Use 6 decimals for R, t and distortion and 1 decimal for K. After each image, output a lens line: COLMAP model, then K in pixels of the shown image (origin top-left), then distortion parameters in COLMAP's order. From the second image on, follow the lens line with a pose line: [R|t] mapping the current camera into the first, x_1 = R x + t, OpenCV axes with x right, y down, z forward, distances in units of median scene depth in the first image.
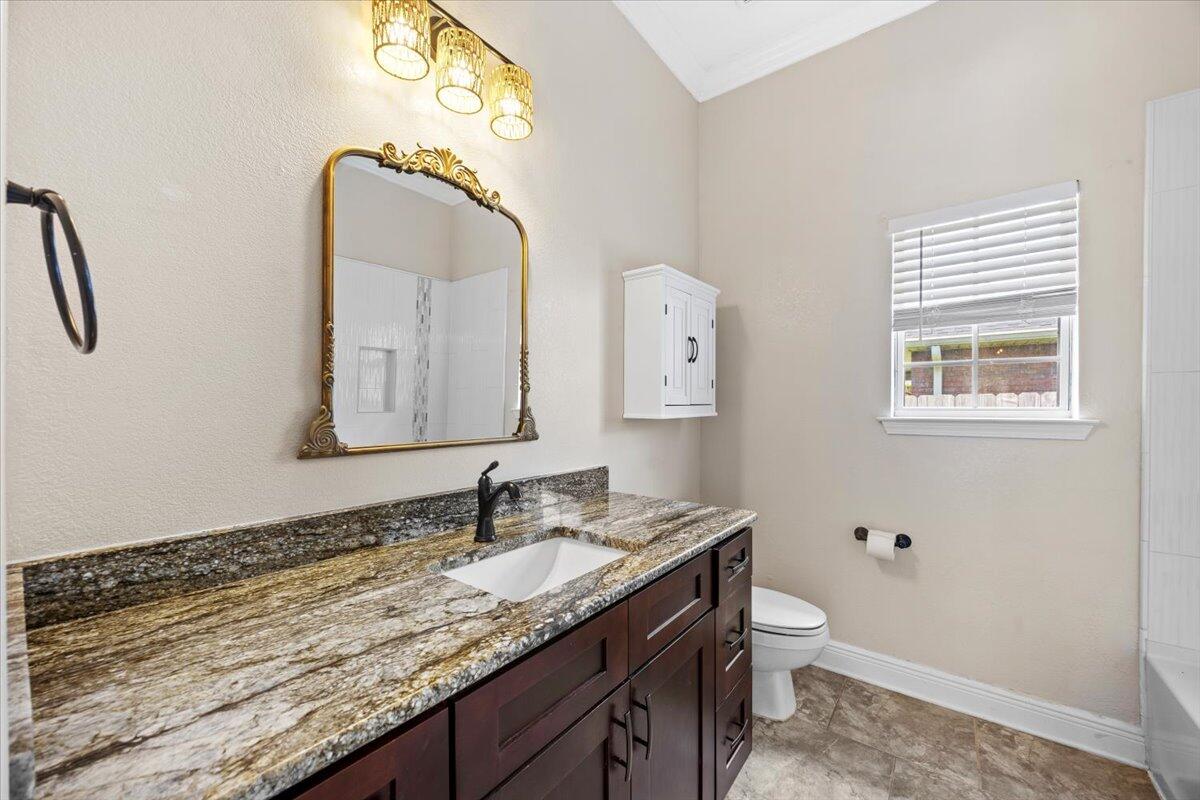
lens RADIAL K [[463.0, 0, 597.6], [0, 463.0, 409.0], [0, 0, 1]] dist [0.000613, 0.000015]
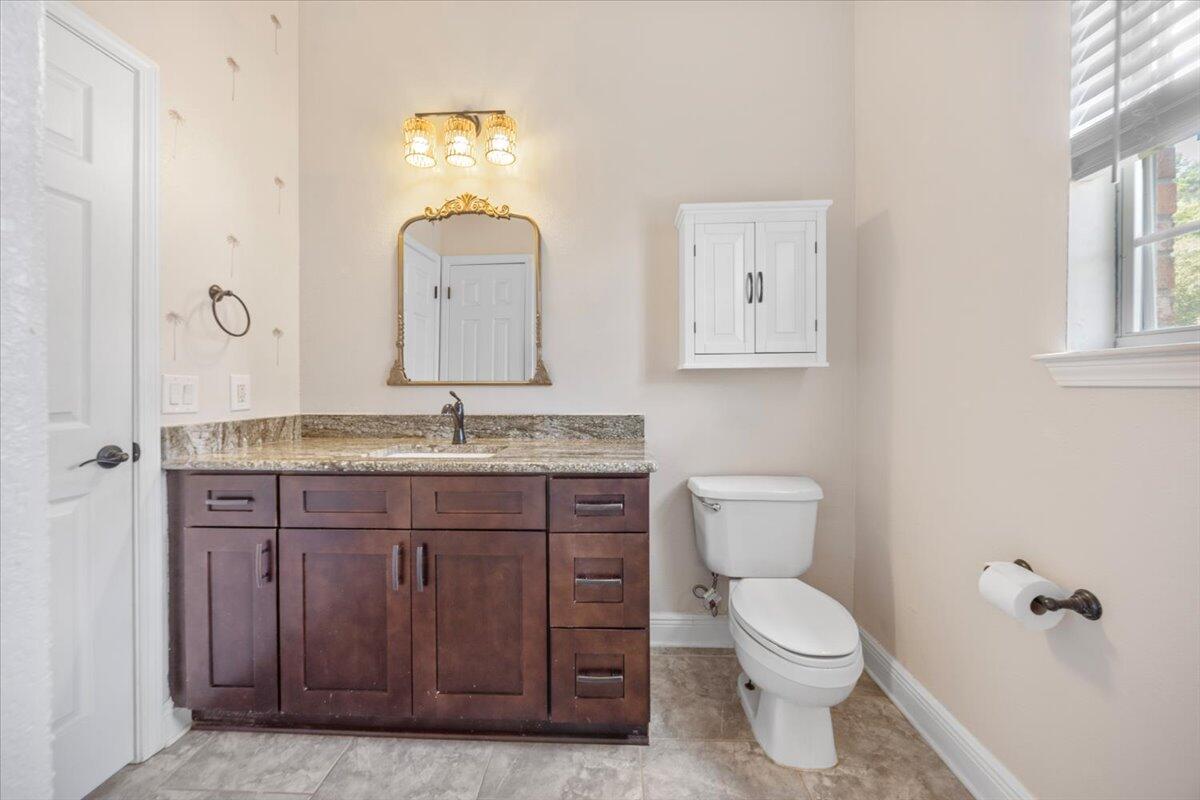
lens RADIAL K [[463.0, 0, 597.5], [0, 463.0, 388.3], [0, 0, 1]] dist [0.000613, 0.000015]
pose [[0.578412, 0.001921, -0.815742, 1.316457], [-0.003905, 0.999992, -0.000415, 0.102775], [0.815735, 0.003426, 0.578415, 0.508257]]
